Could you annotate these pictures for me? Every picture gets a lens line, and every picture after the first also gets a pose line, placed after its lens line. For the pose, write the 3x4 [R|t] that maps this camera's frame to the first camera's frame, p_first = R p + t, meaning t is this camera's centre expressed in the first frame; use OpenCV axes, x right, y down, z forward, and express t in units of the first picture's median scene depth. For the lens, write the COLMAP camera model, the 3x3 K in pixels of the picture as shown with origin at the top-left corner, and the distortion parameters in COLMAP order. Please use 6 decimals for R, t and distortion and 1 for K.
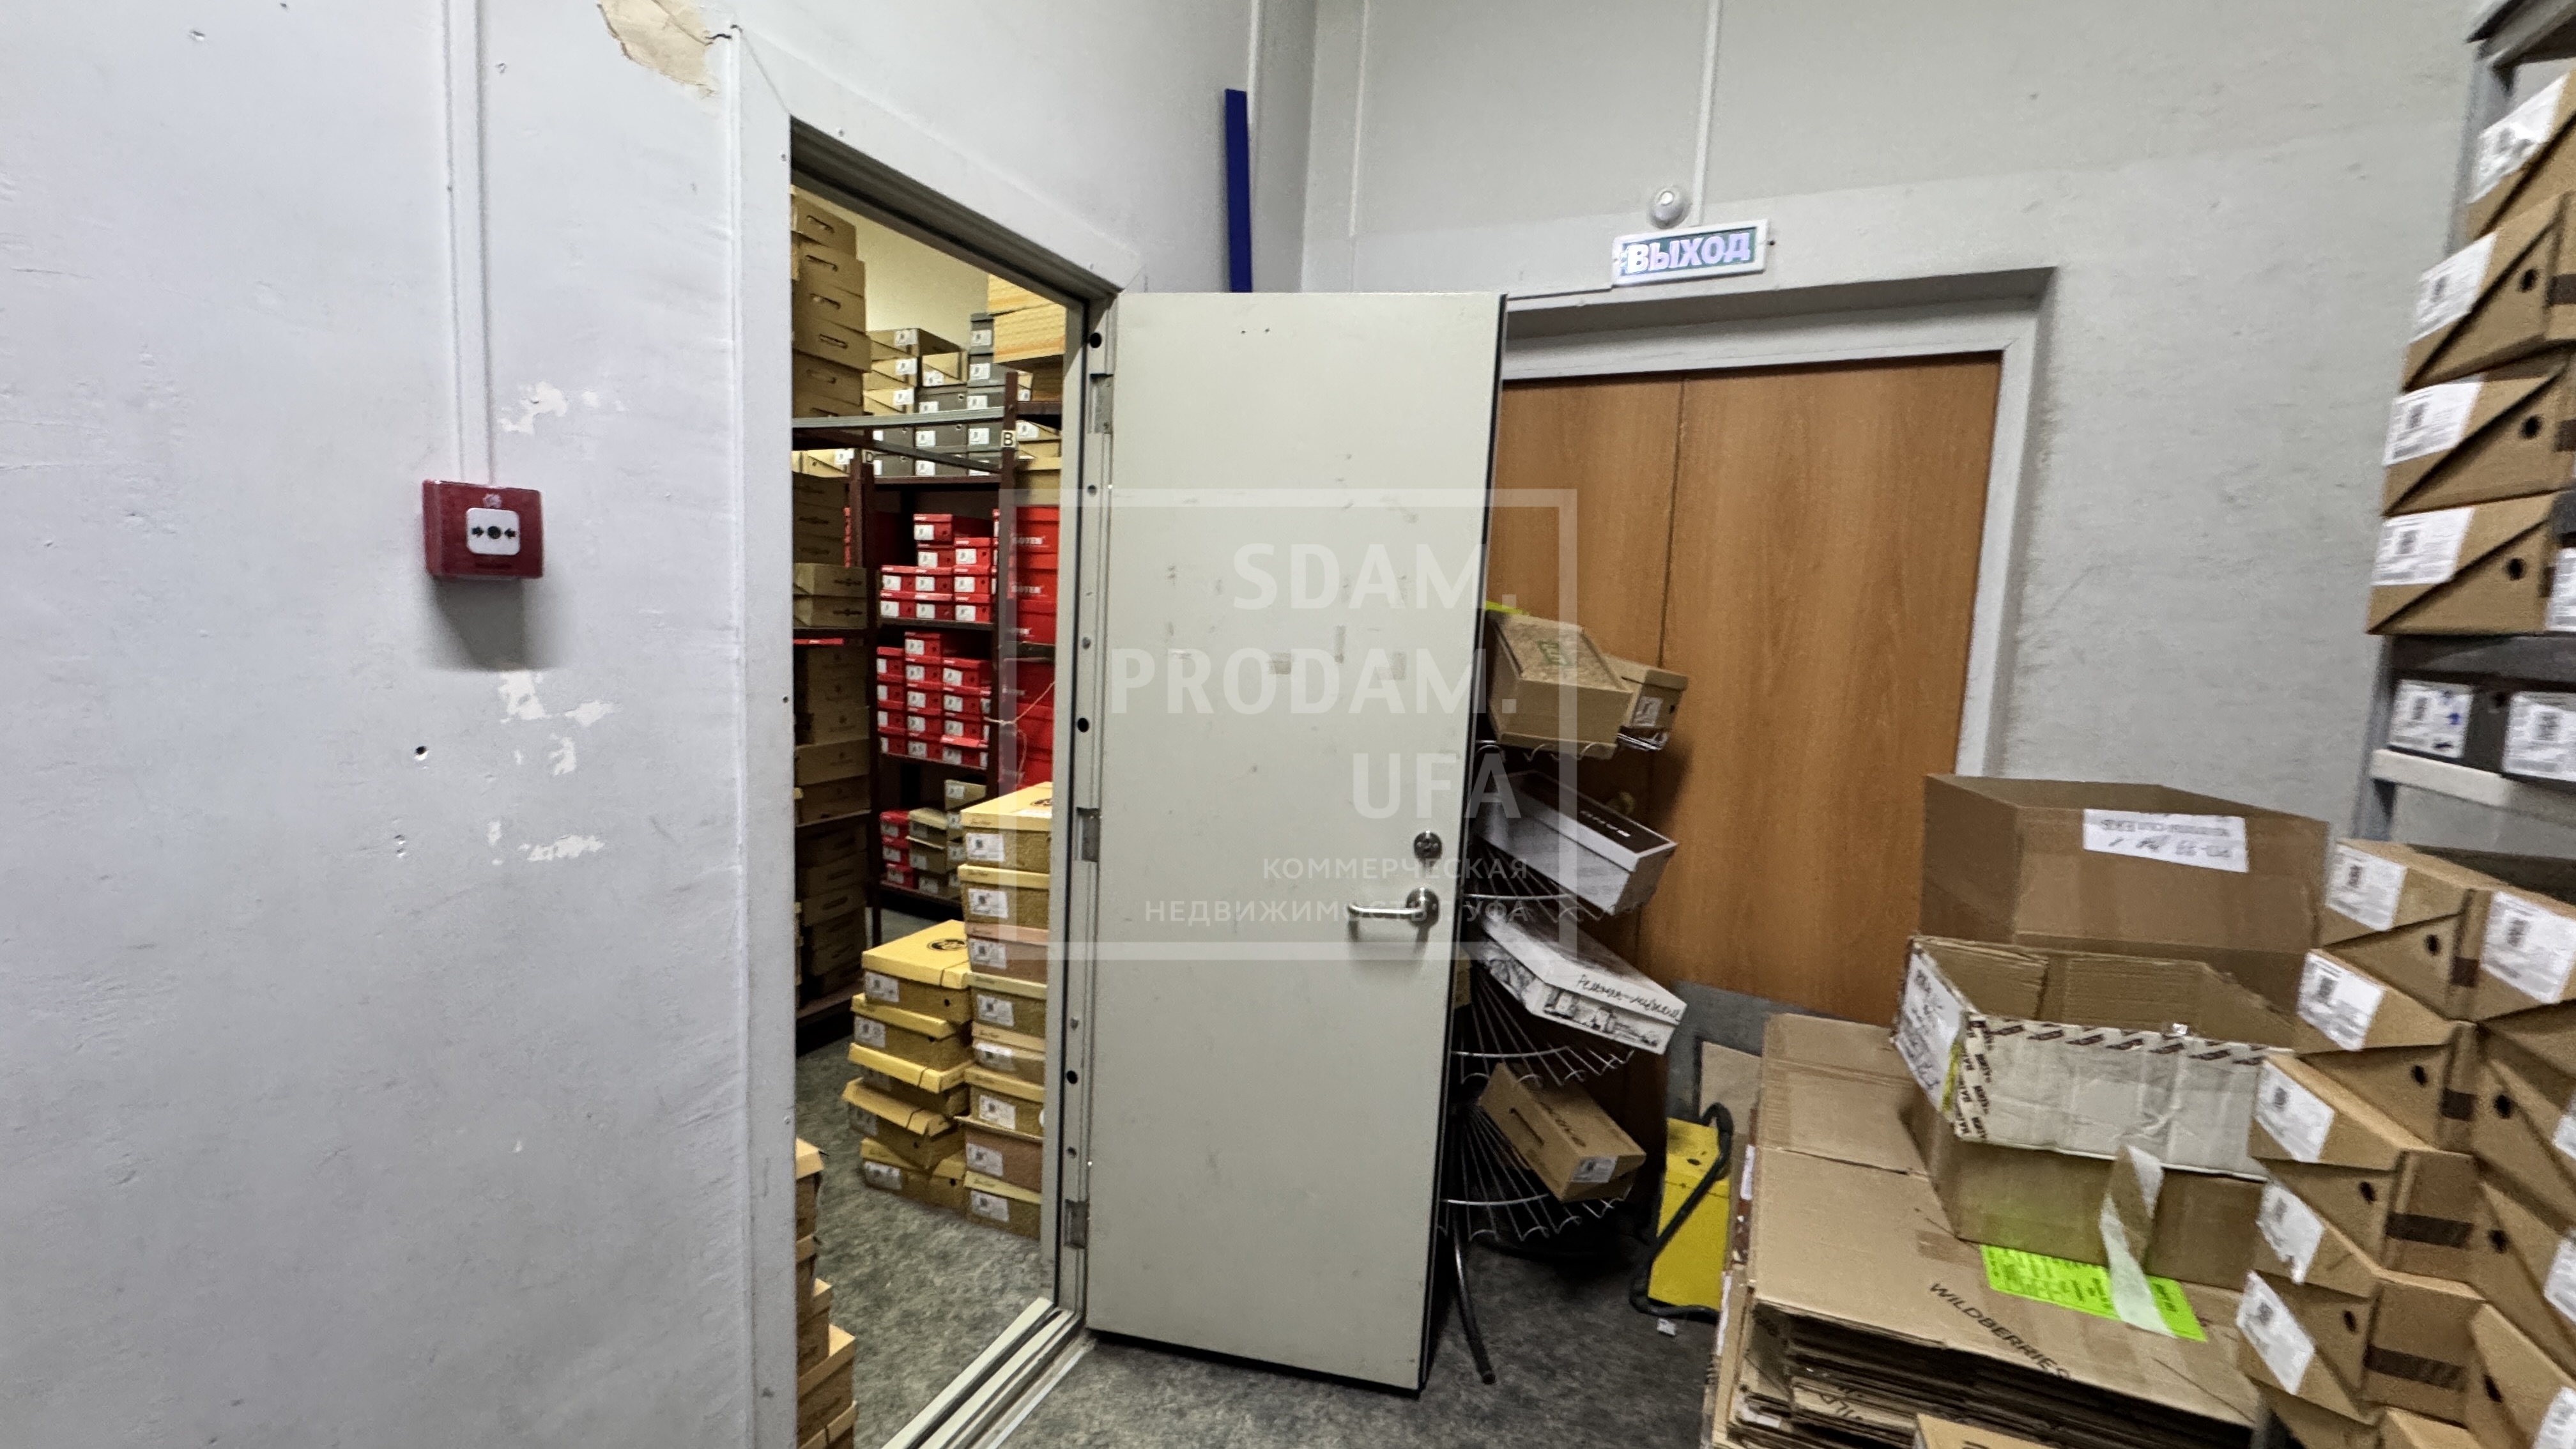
lens RADIAL K [[1024.3, 0, 1291.6], [0, 1024.3, 718.2], [0, 0, 1]] dist [-0.002772, 0.000606]
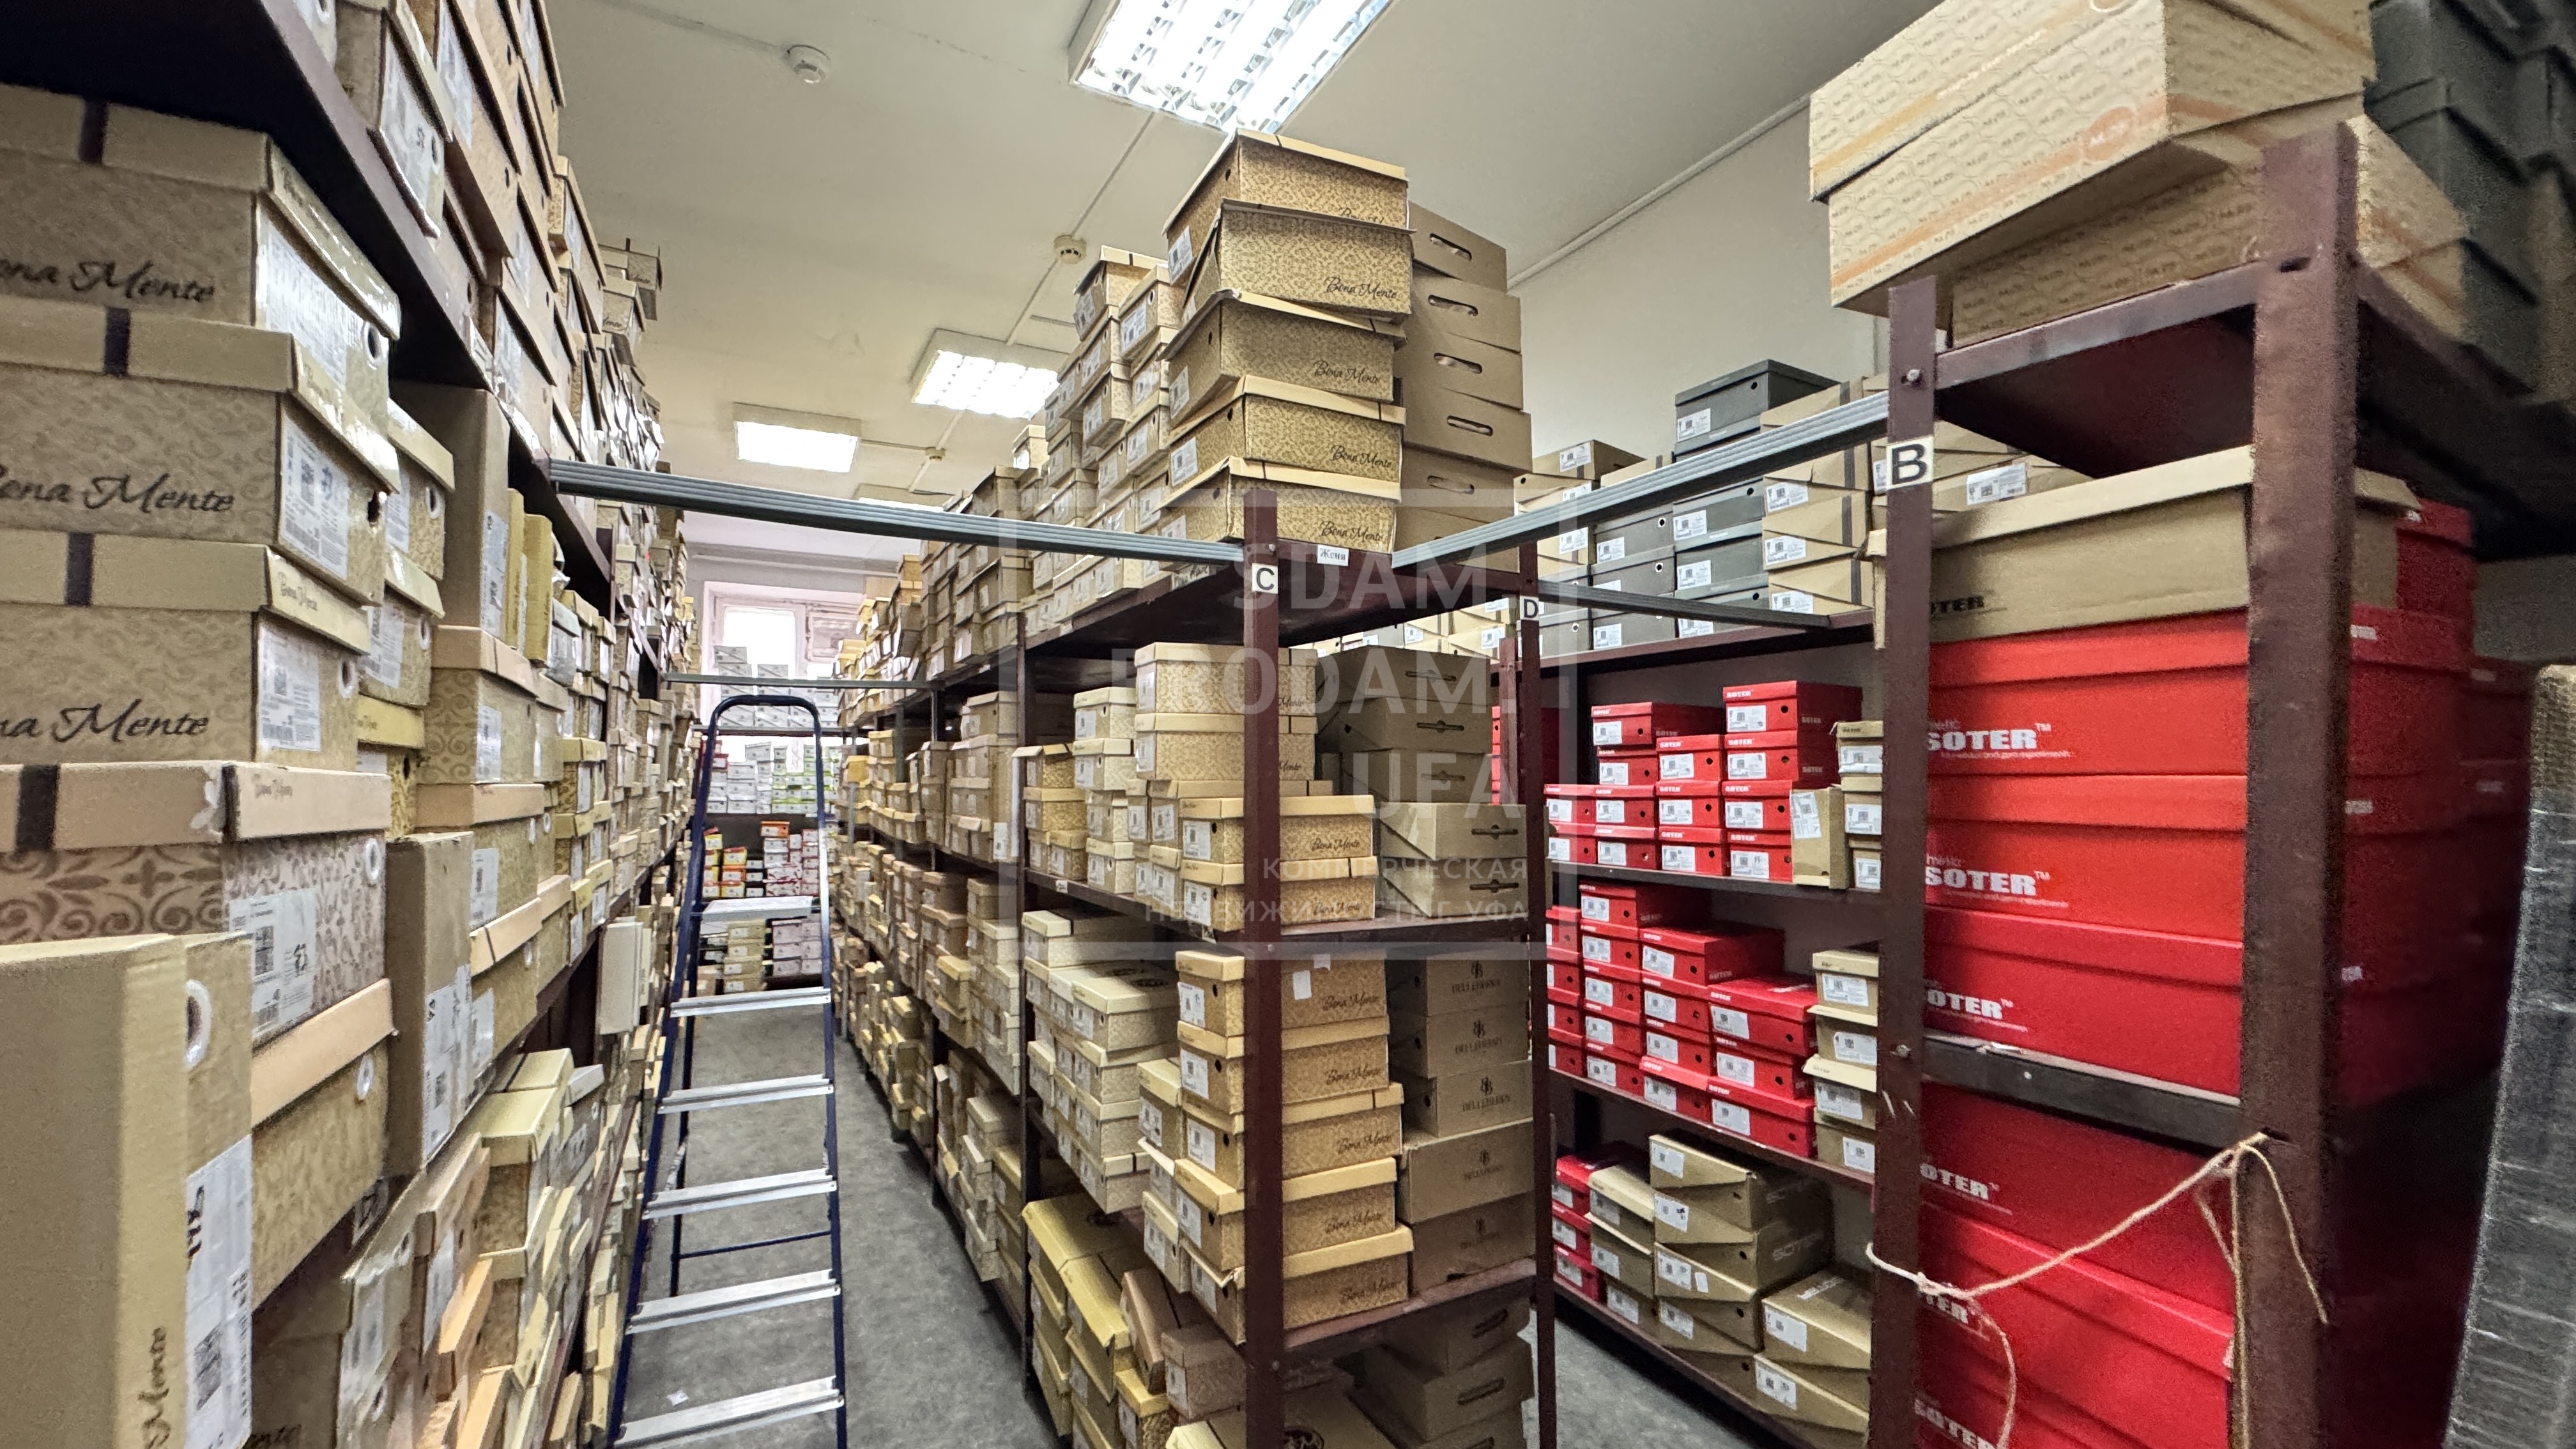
lens RADIAL K [[1024.3, 0, 1272.9], [0, 1024.3, 724.8], [0, 0, 1]] dist [-0.002772, 0.000606]
pose [[0.809057, -0.071062, -0.583419, -0.251643], [-0.036712, 0.984615, -0.170840, -0.112259], [0.586583, 0.159638, 0.794000, 0.594714]]
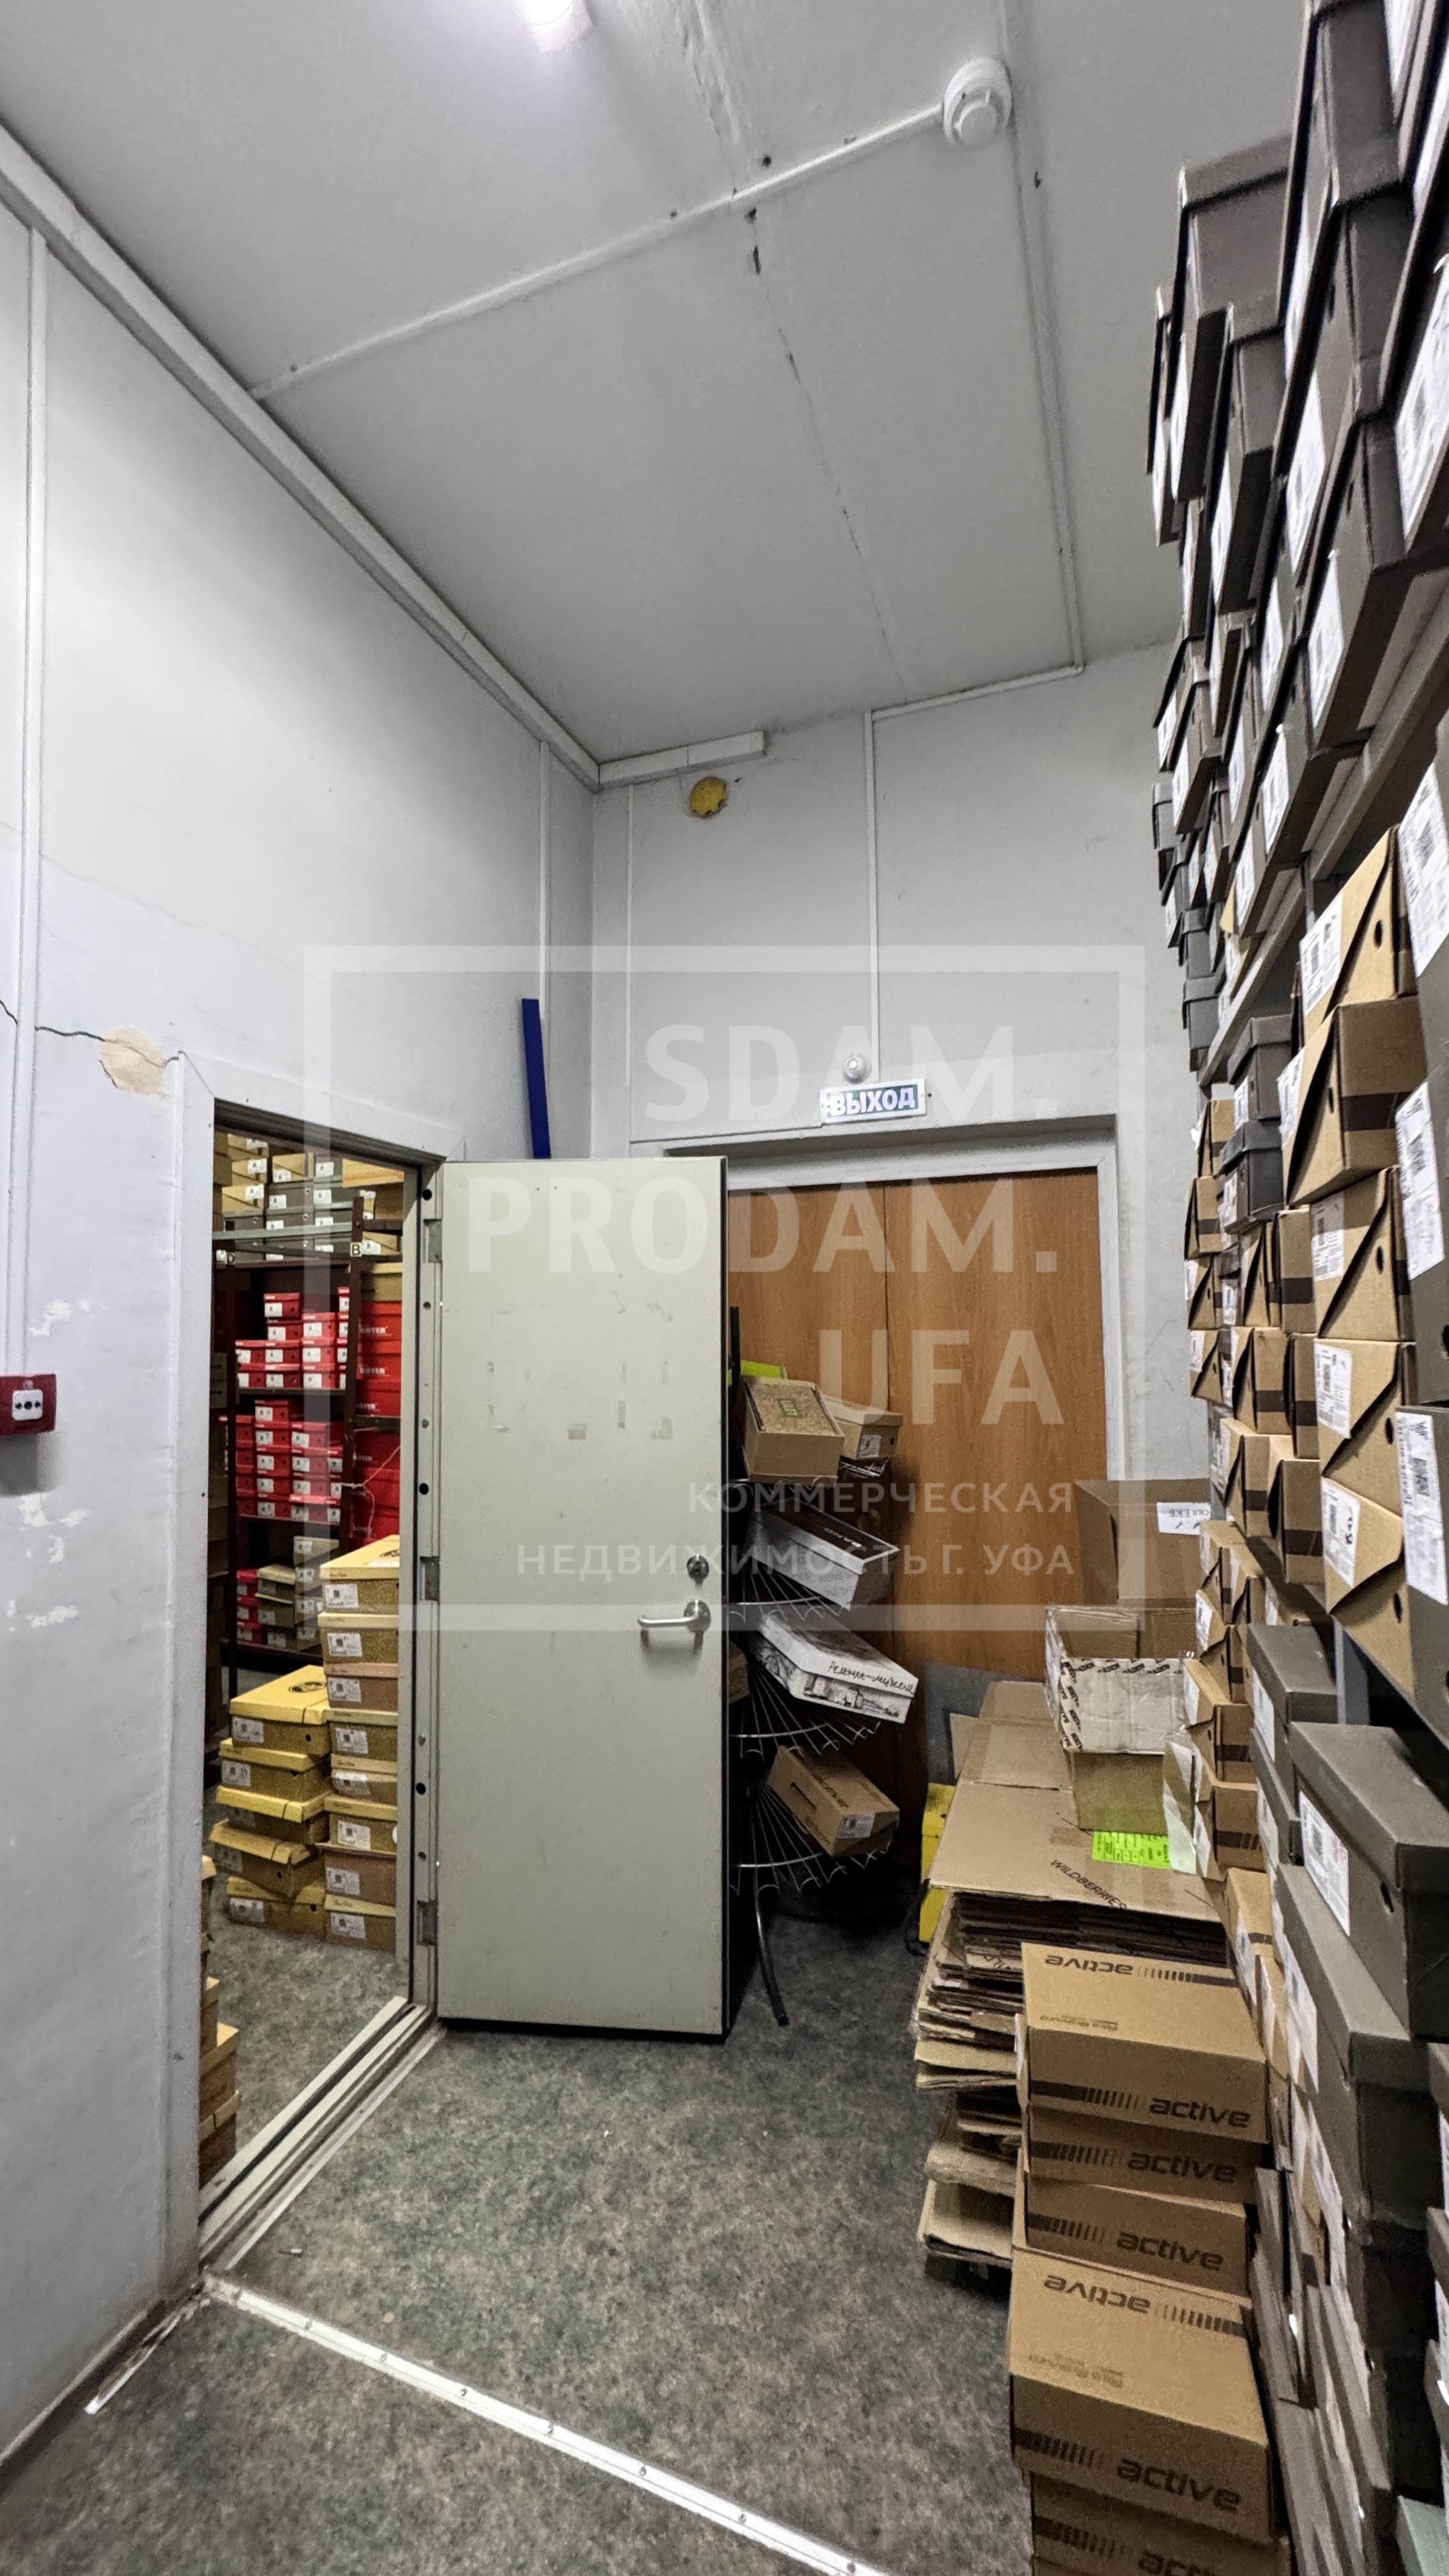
lens RADIAL K [[1024.3, 0, 730.7], [0, 1024.3, 1281.2], [0, 0, 1]] dist [-0.002772, 0.000606]
pose [[0.994076, -0.051541, 0.095685, 0.047854], [0.065426, 0.986796, -0.148168, -0.025298], [-0.086785, 0.153551, 0.984322, -0.231764]]
